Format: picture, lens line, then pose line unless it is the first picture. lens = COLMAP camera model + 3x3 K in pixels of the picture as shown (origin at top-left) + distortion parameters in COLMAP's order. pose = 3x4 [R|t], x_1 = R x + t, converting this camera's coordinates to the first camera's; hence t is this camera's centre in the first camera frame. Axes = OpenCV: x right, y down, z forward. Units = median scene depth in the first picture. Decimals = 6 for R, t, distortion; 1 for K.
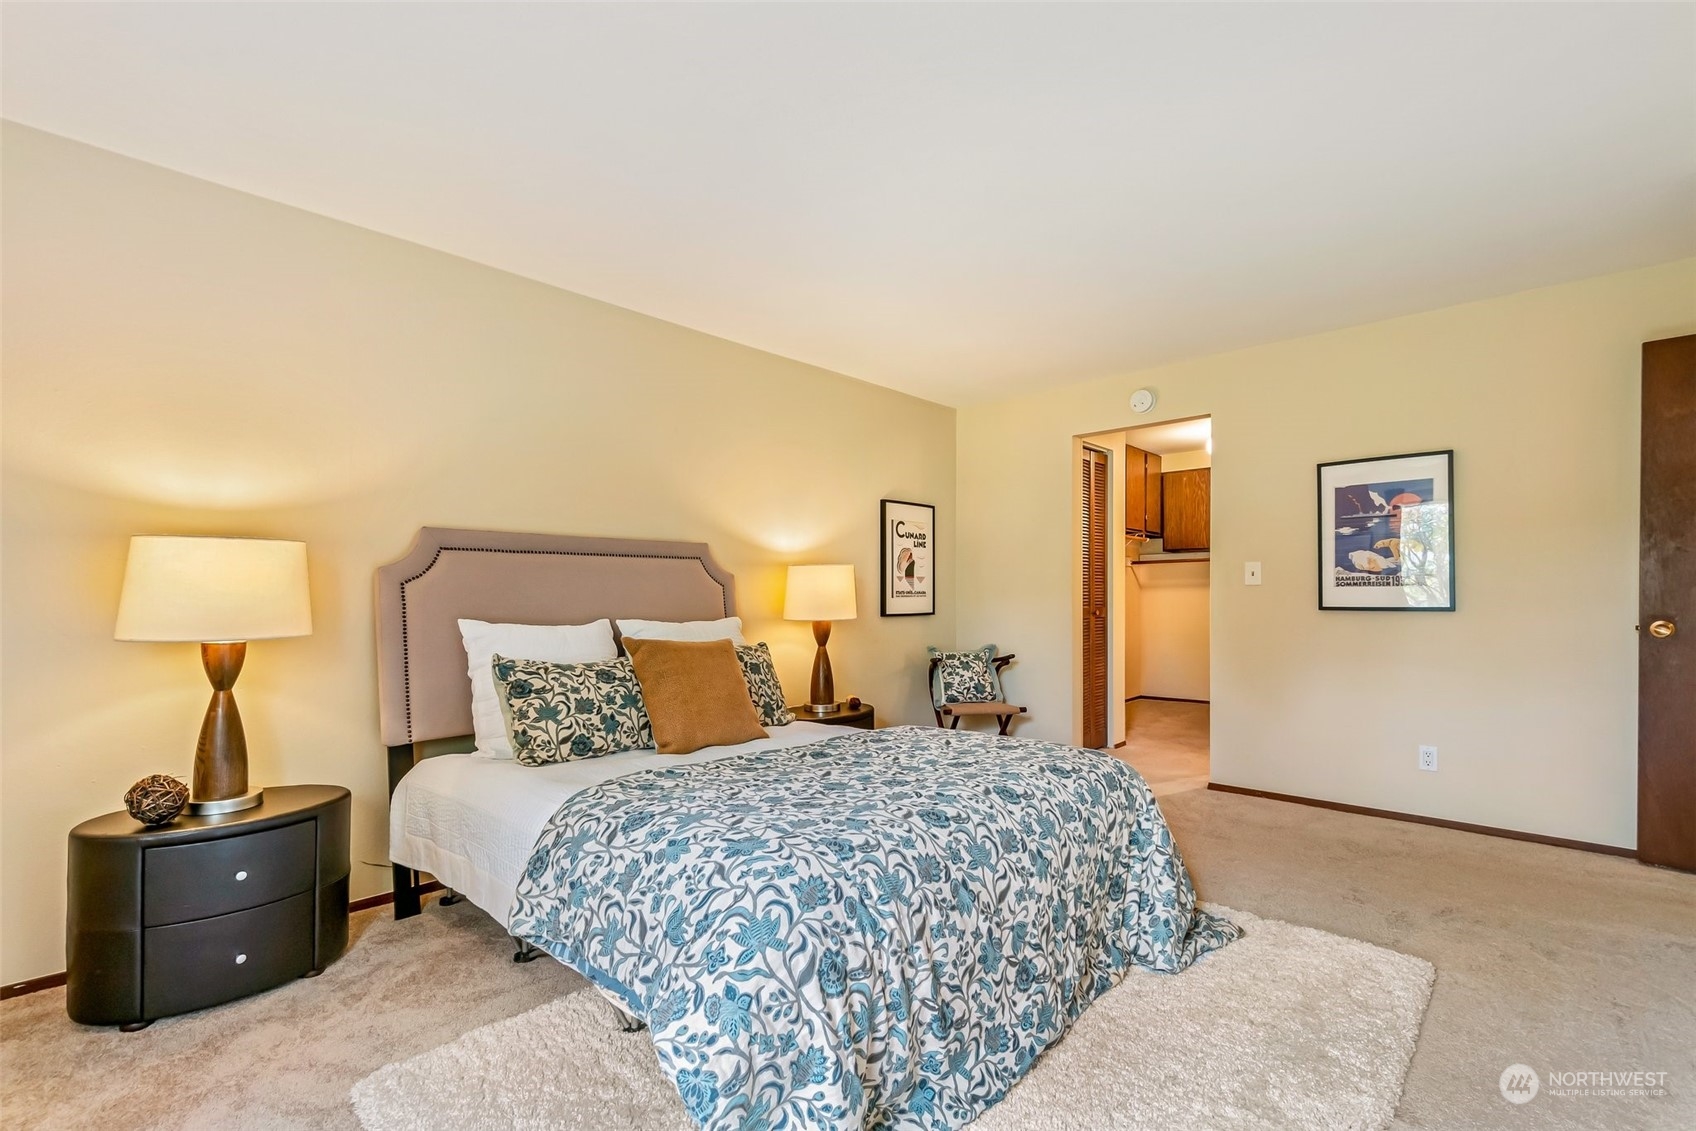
lens RADIAL K [[737.1, 0, 843.9], [0, 737.1, 572.6], [0, 0, 1]] dist [-0.002760, -0.000087]
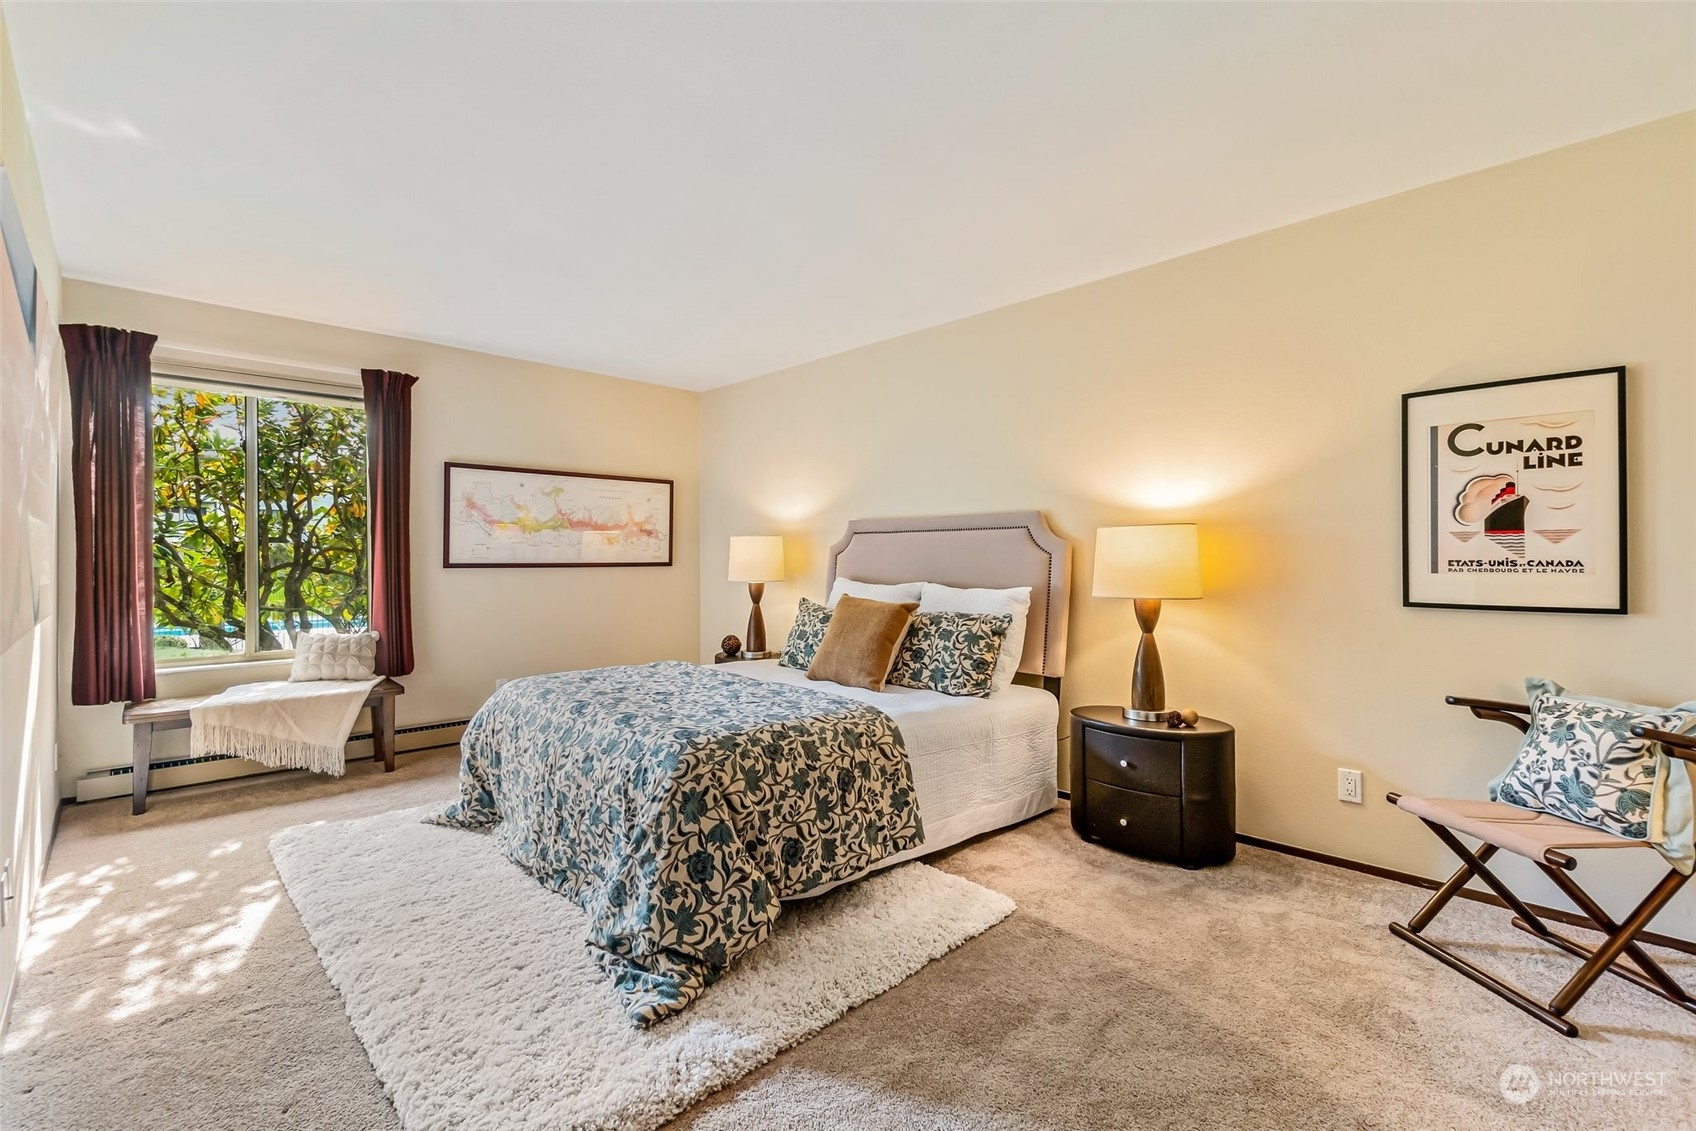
lens RADIAL K [[737.1, 0, 844.8], [0, 737.1, 566.0], [0, 0, 1]] dist [-0.002760, -0.000087]
pose [[-0.064418, 0.006267, -0.997903, 0.611602], [0.027486, 0.999612, 0.004503, 0.014617], [0.997544, -0.027139, -0.064565, 0.591666]]
